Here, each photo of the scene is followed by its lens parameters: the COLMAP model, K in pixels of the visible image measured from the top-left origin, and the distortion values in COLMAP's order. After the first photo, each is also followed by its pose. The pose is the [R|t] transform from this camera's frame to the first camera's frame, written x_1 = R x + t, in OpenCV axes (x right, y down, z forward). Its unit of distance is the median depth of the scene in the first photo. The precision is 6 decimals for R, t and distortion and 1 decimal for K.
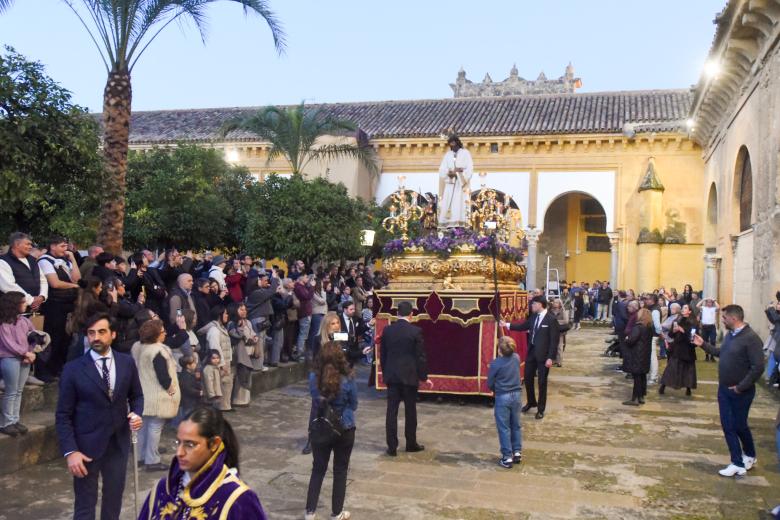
lens RADIAL K [[630.3, 0, 390.3], [0, 630.3, 237.3], [0, 0, 1]] dist [0.000362, 0.001927]
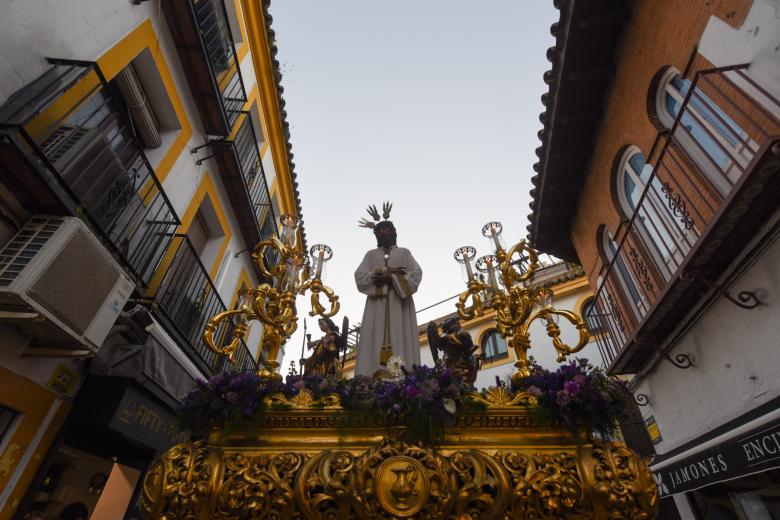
lens RADIAL K [[364.7, 0, 386.2], [0, 364.7, 259.1], [0, 0, 1]] dist [-0.012617, -0.000580]
pose [[0.935574, 0.202260, 0.289469, 0.014257], [-0.020487, 0.849430, -0.527303, 0.048253], [-0.352536, 0.487401, 0.798849, 0.861327]]
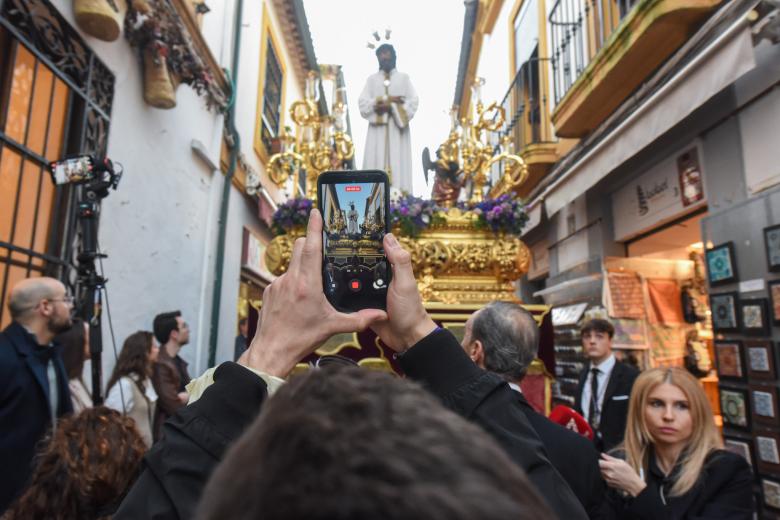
lens RADIAL K [[546.3, 0, 362.3], [0, 546.3, 257.9], [0, 0, 1]] dist [-0.003262, -0.000172]
pose [[0.940492, 0.063003, 0.333925, -0.081037], [-0.035727, 0.995549, -0.087209, 0.085132], [-0.337933, 0.070090, 0.938557, 0.643431]]
